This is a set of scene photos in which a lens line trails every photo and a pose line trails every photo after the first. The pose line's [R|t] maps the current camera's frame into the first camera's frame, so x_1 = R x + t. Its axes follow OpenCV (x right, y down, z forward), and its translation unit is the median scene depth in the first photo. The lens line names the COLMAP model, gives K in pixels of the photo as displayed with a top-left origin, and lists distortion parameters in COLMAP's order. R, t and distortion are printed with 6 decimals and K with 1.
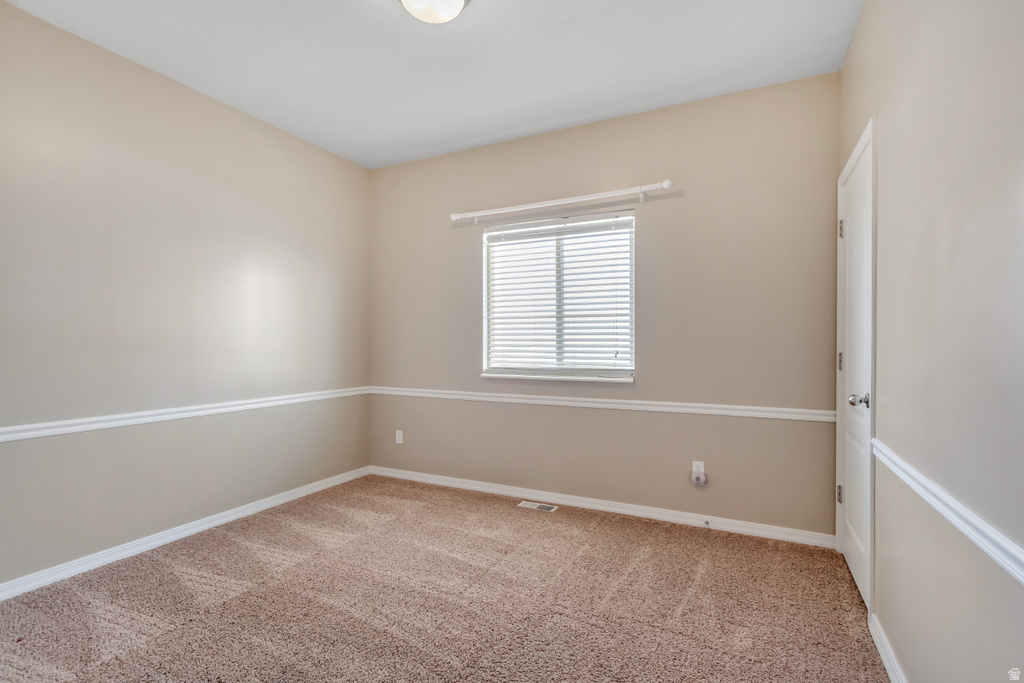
lens RADIAL K [[469.4, 0, 513.0], [0, 469.4, 347.2], [0, 0, 1]] dist [0.004778, -0.000929]
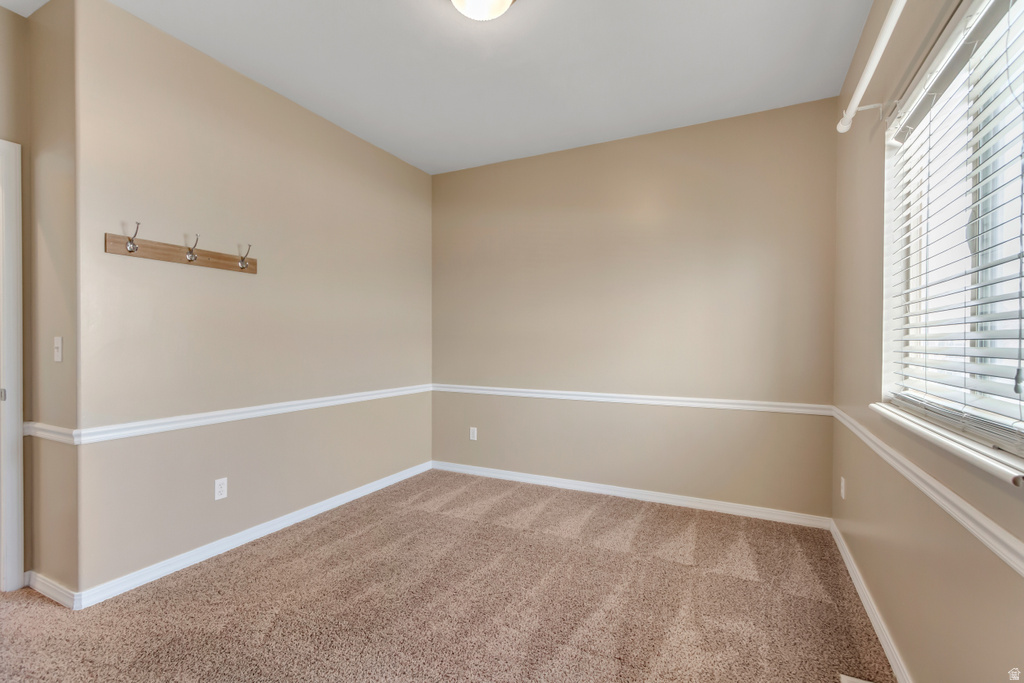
lens RADIAL K [[469.4, 0, 513.0], [0, 469.4, 347.2], [0, 0, 1]] dist [0.004778, -0.000929]
pose [[-0.007487, 0.013101, -0.999886, 0.557223], [-0.007381, 0.999886, 0.013156, -0.015271], [0.999945, 0.007479, -0.007390, 0.721033]]
